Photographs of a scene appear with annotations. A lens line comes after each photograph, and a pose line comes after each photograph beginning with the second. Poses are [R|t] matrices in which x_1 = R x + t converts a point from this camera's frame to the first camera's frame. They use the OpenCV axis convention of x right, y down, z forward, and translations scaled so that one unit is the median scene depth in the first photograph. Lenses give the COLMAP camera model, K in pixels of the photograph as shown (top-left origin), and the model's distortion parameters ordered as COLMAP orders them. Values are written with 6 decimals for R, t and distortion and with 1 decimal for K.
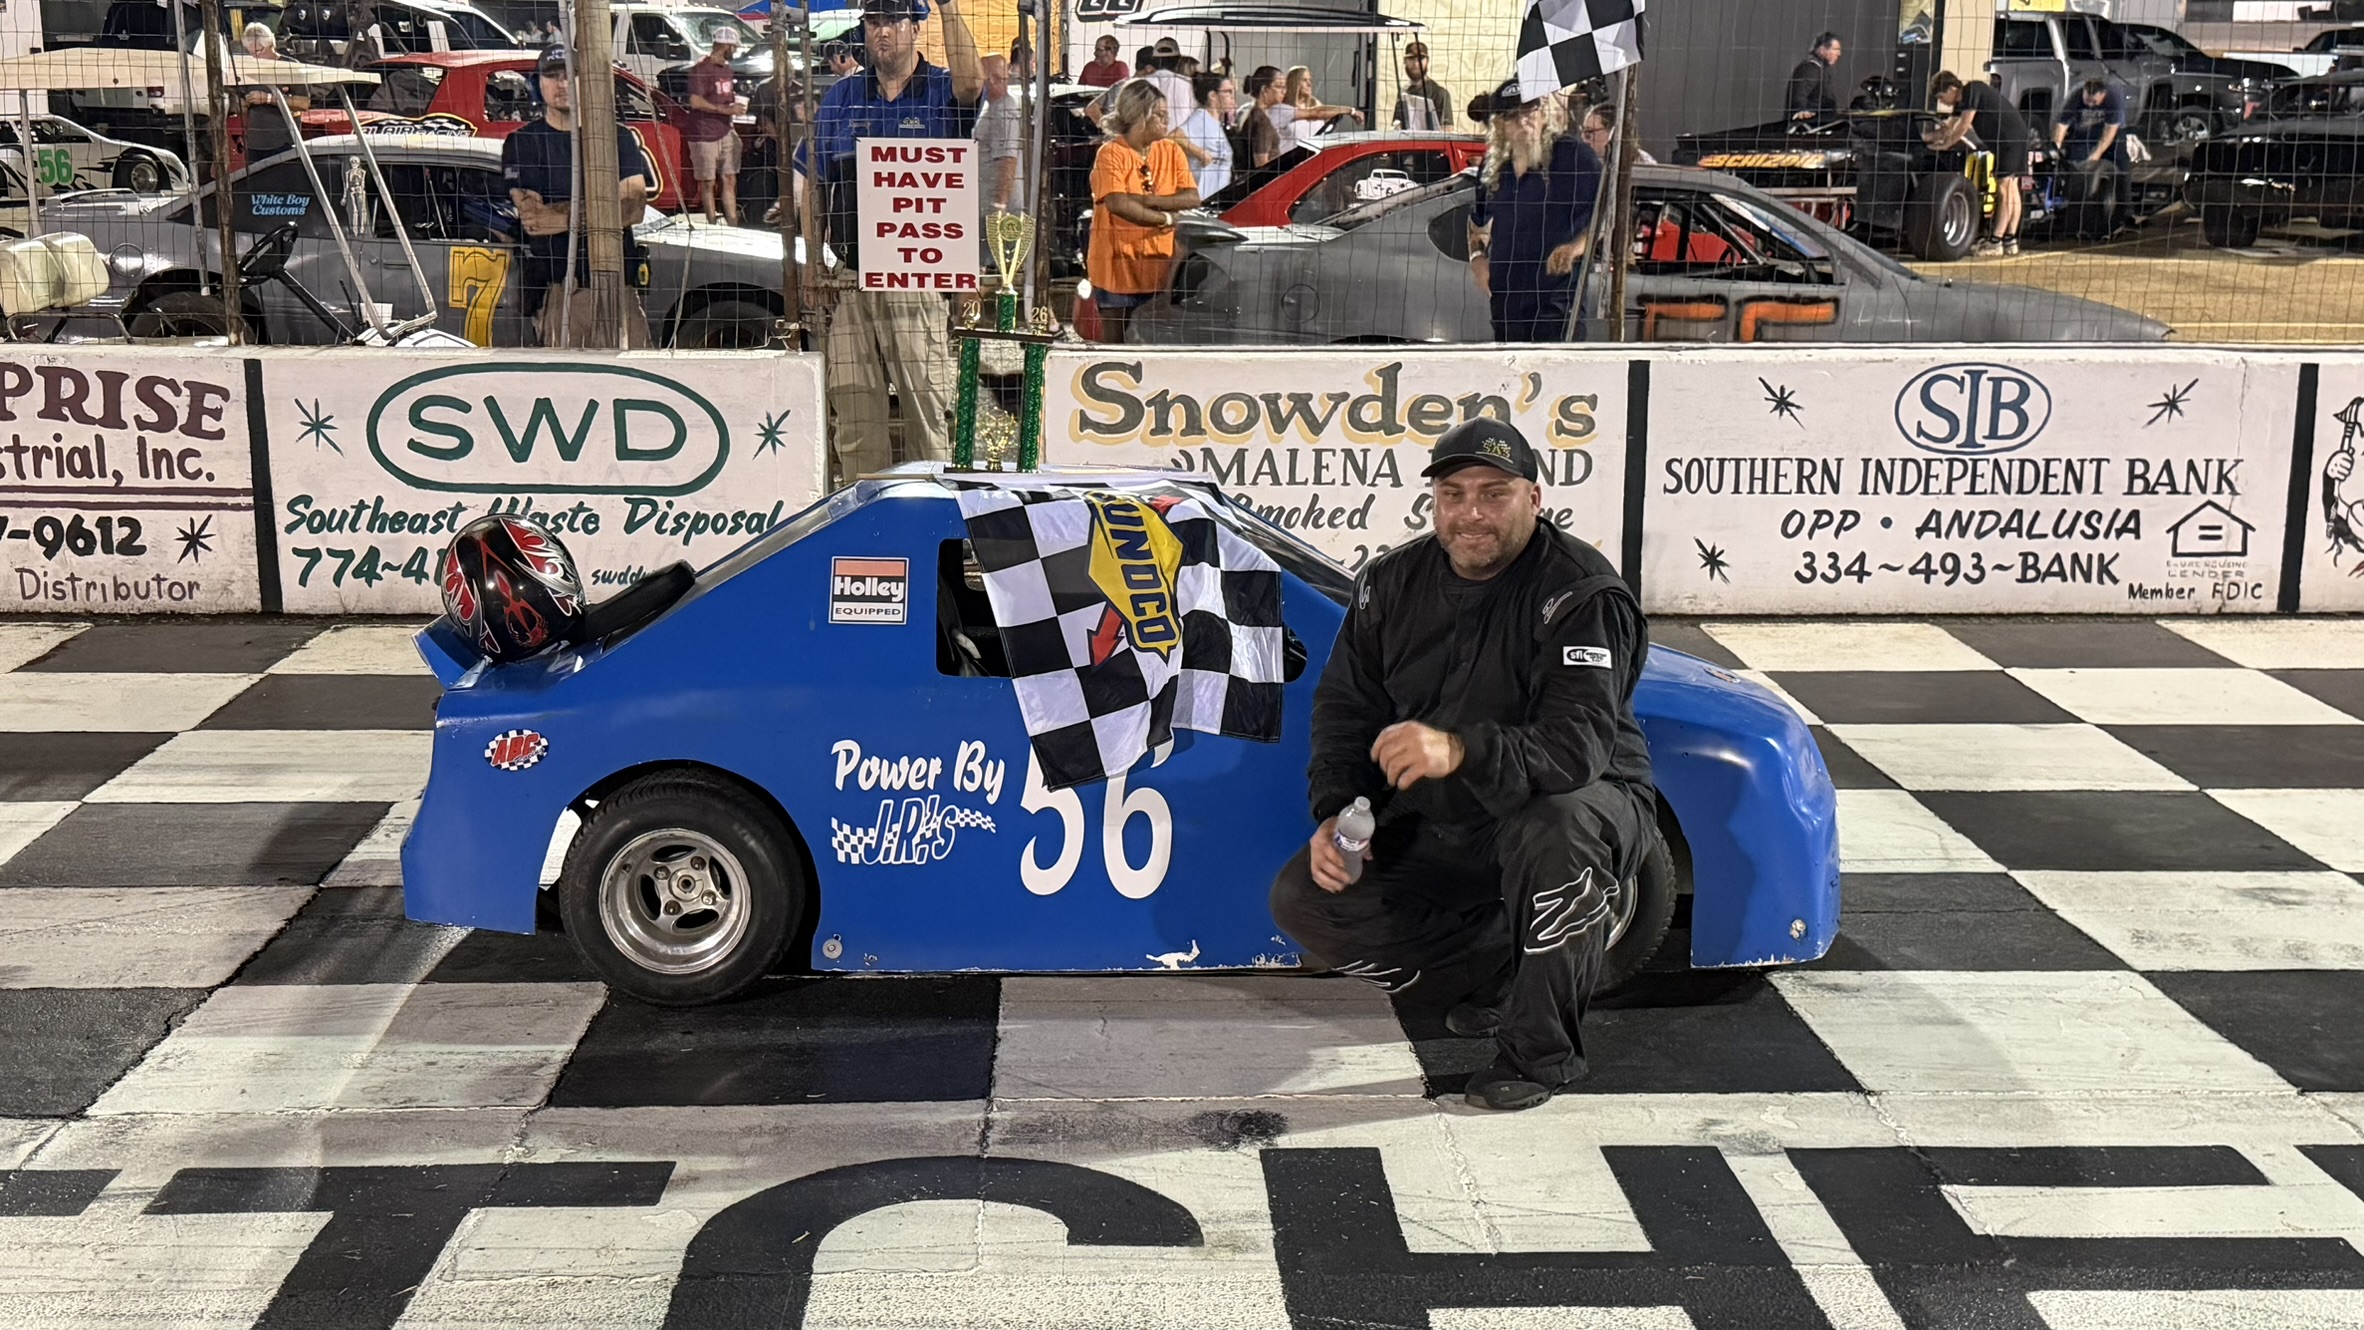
lens RADIAL K [[2729.8, 0, 1173.4], [0, 2729.8, 672.1], [0, 0, 1]] dist [0.063389, 0.000000]
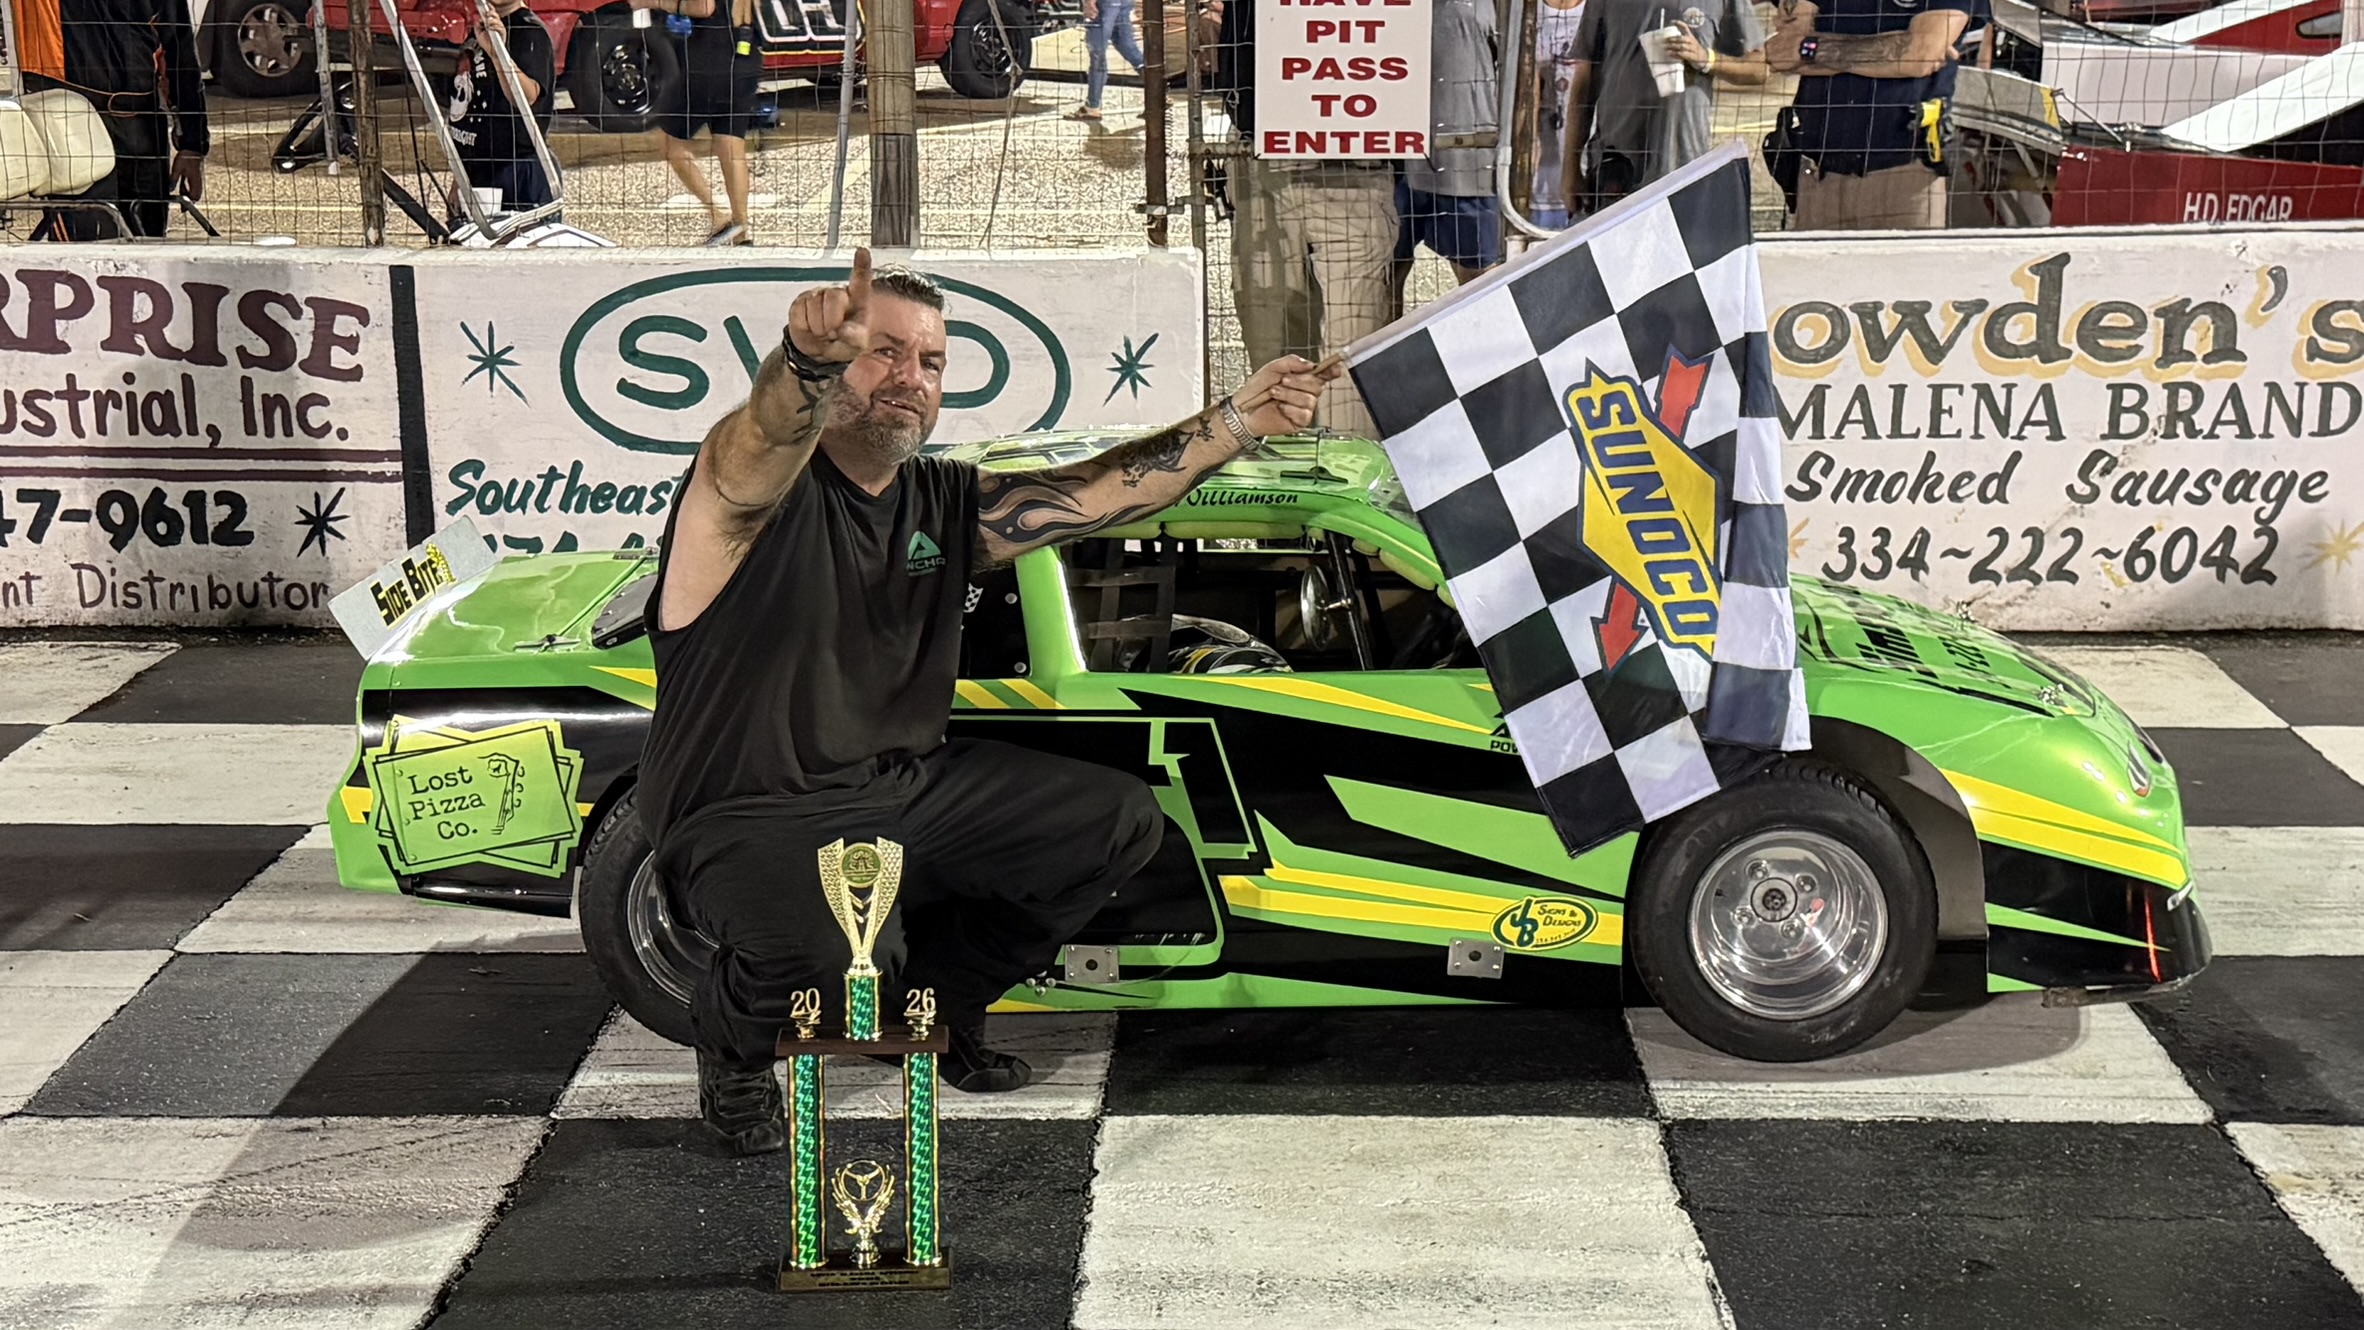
lens RADIAL K [[3252.0, 0, 1157.7], [0, 3252.0, 691.3], [0, 0, 1]] dist [0.114147, 0.000000]
pose [[0.996996, 0.003622, -0.077365, -0.077617], [-0.001964, 0.999767, 0.021497, -0.023616], [0.077425, -0.021280, 0.996771, 0.181928]]
